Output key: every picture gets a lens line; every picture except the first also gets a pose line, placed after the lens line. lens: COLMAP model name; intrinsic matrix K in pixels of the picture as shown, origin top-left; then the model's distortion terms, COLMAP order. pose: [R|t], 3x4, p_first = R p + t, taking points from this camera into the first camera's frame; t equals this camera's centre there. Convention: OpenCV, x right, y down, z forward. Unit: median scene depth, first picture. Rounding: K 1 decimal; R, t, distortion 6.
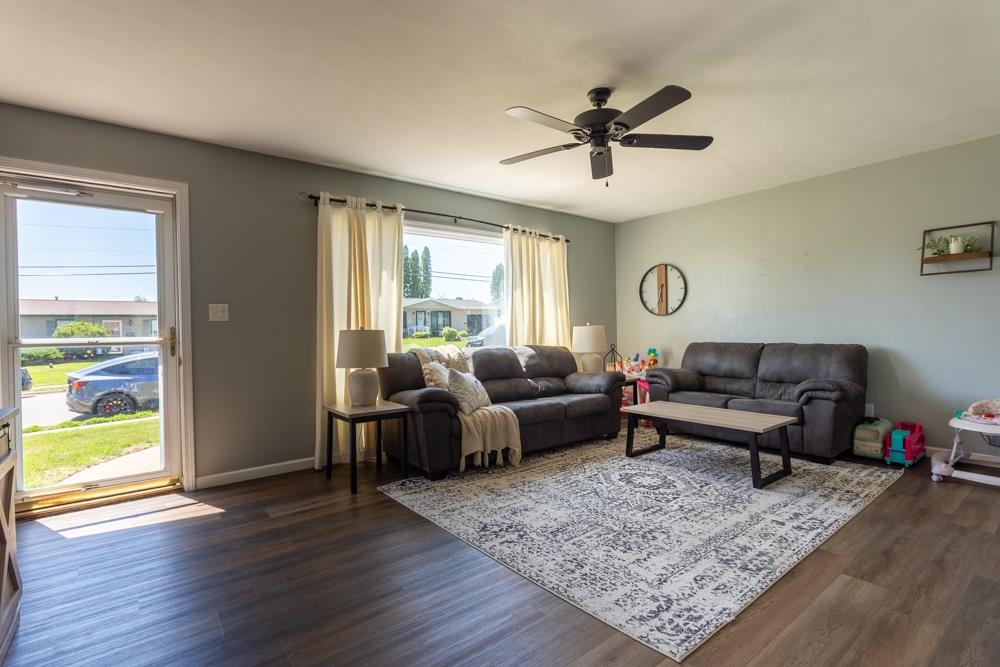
lens RADIAL K [[477.2, 0, 495.6], [0, 477.2, 332.6], [0, 0, 1]] dist [-0.000342, 0.001073]
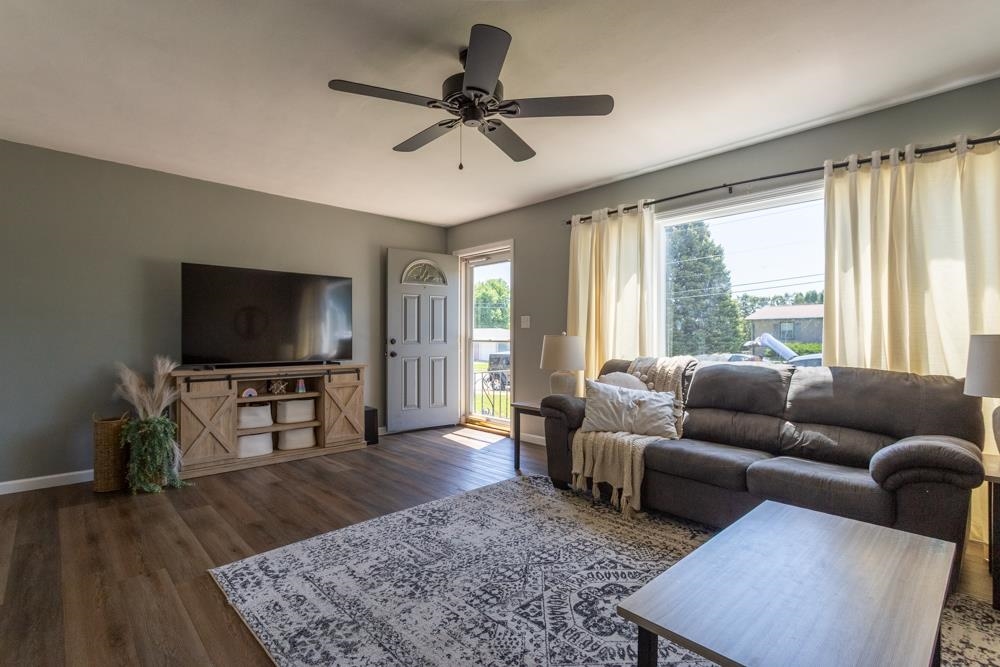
lens RADIAL K [[477.2, 0, 496.8], [0, 477.2, 332.0], [0, 0, 1]] dist [-0.000342, 0.001073]
pose [[0.084224, 0.008775, -0.996408, 0.985511], [-0.007548, 0.999938, 0.008168, -0.026755], [0.996418, 0.006833, 0.084285, 0.908089]]
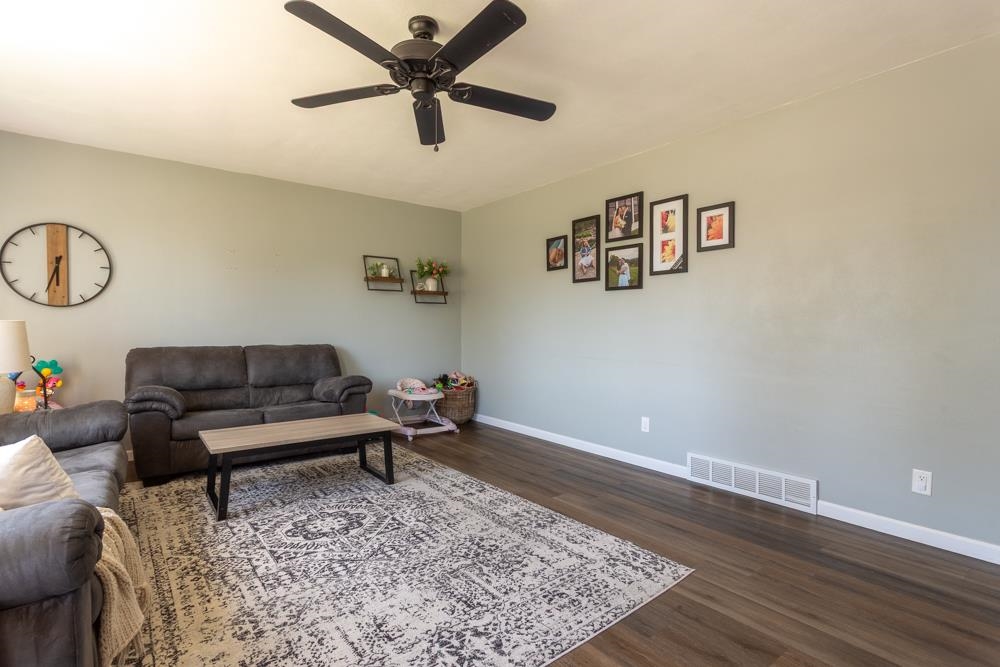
lens RADIAL K [[477.2, 0, 503.6], [0, 477.2, 336.2], [0, 0, 1]] dist [-0.000342, 0.001073]
pose [[-0.002528, -0.003162, 0.999992, -0.521385], [0.000779, 0.999995, 0.003164, 0.002336], [-0.999997, 0.000787, -0.002525, 0.811516]]
